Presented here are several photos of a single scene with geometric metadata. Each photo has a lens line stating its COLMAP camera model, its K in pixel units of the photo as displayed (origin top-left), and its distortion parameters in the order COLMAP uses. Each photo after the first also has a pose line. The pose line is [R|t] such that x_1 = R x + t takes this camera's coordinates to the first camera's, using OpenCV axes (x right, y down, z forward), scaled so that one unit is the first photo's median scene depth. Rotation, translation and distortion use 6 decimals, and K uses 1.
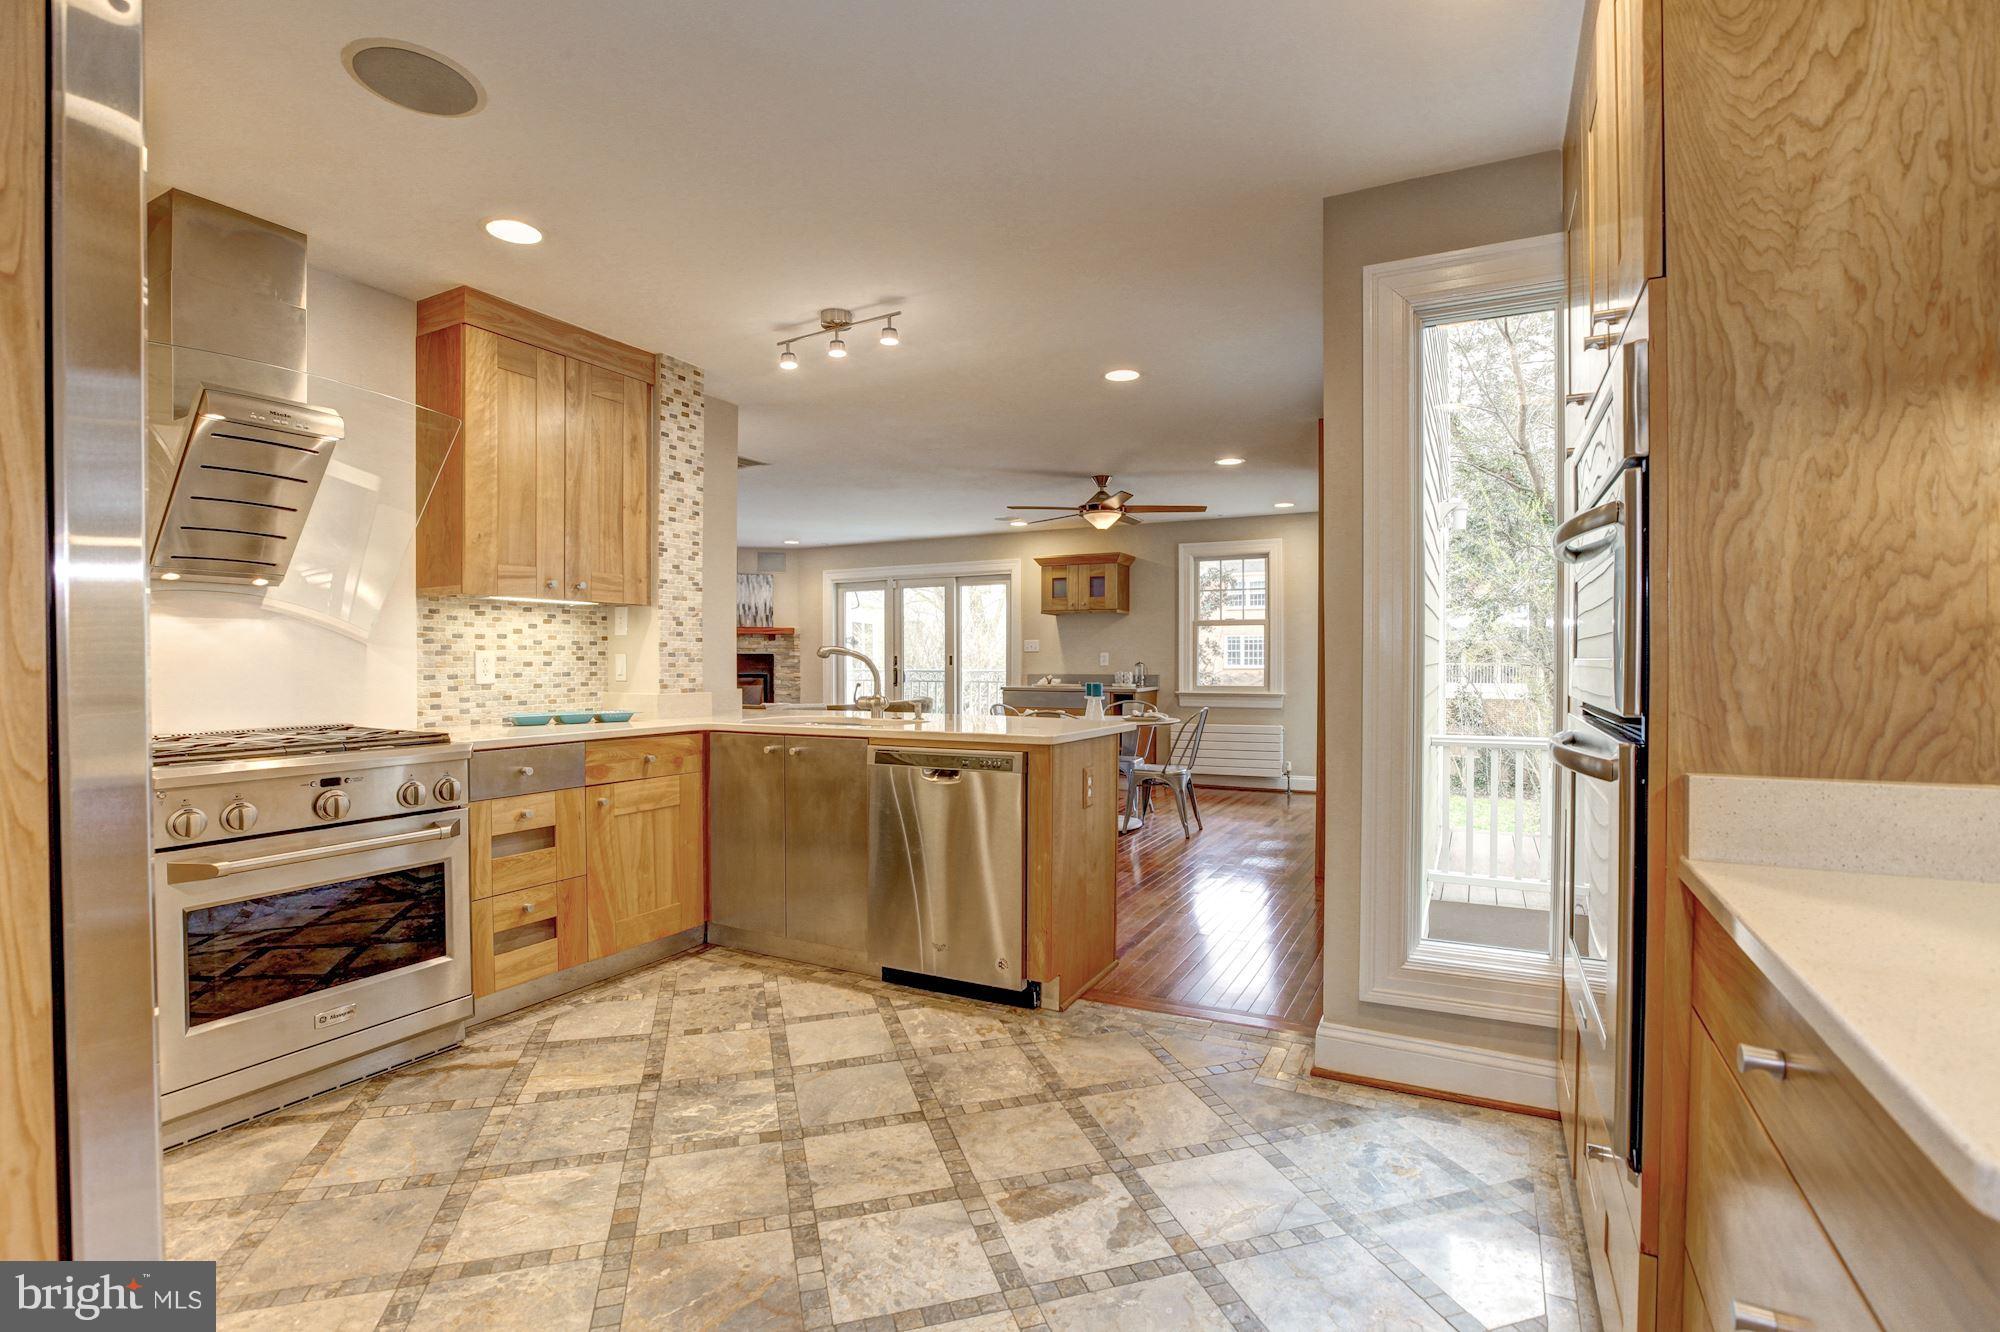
lens RADIAL K [[917.0, 0, 1001.4], [0, 917.0, 671.3], [0, 0, 1]] dist [-0.072099, 0.032560]
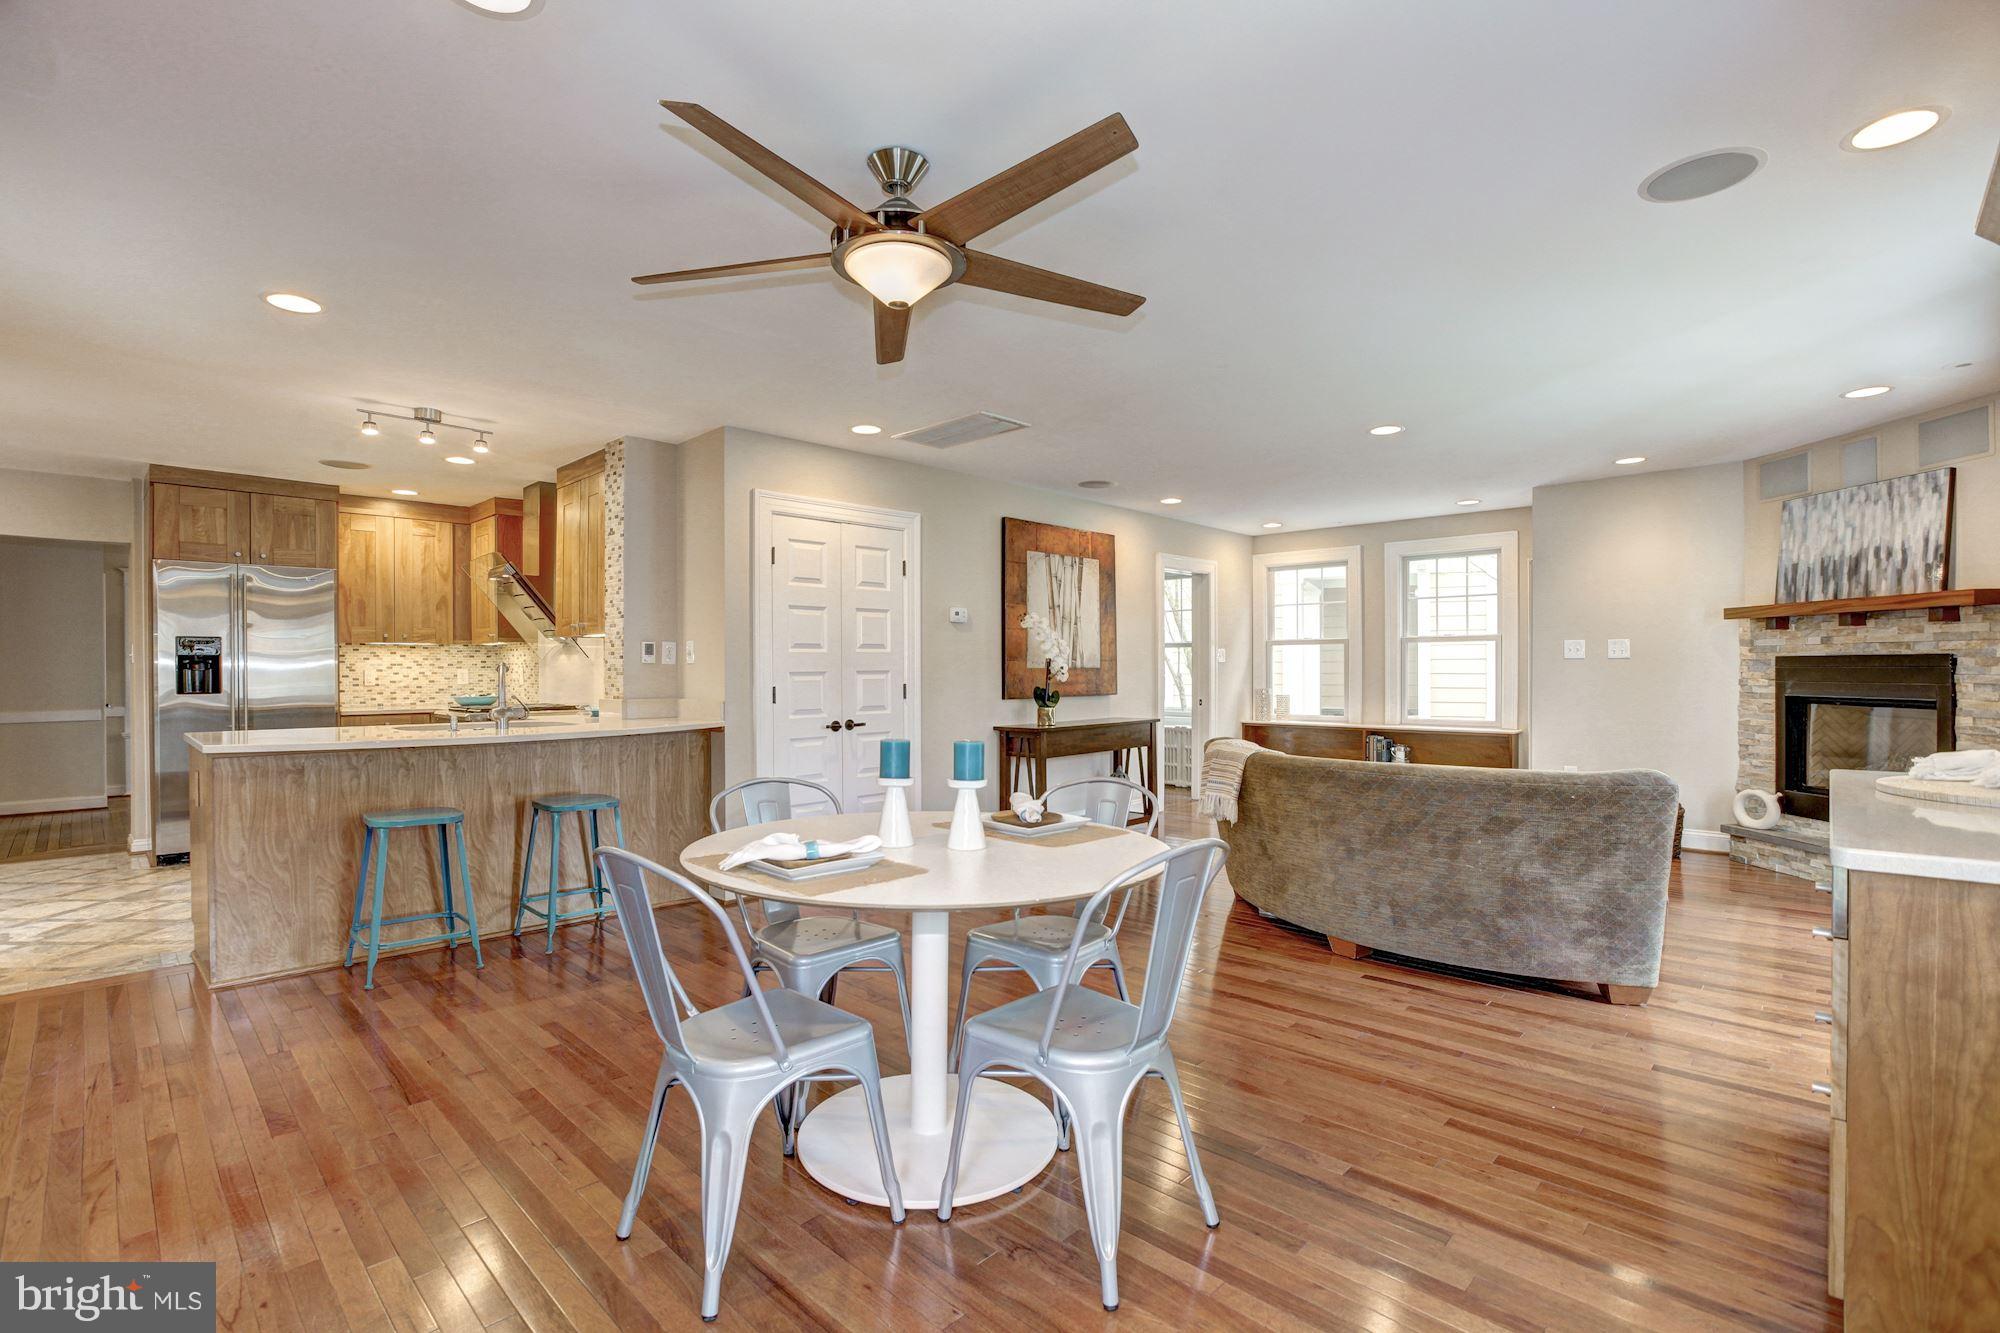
lens RADIAL K [[917.0, 0, 1001.4], [0, 917.0, 671.8], [0, 0, 1]] dist [-0.072099, 0.032560]
pose [[-0.277566, 0.004749, -0.960695, 0.338553], [-0.007781, 0.999944, 0.007191, -0.012626], [0.960675, 0.009471, -0.277514, 0.879839]]
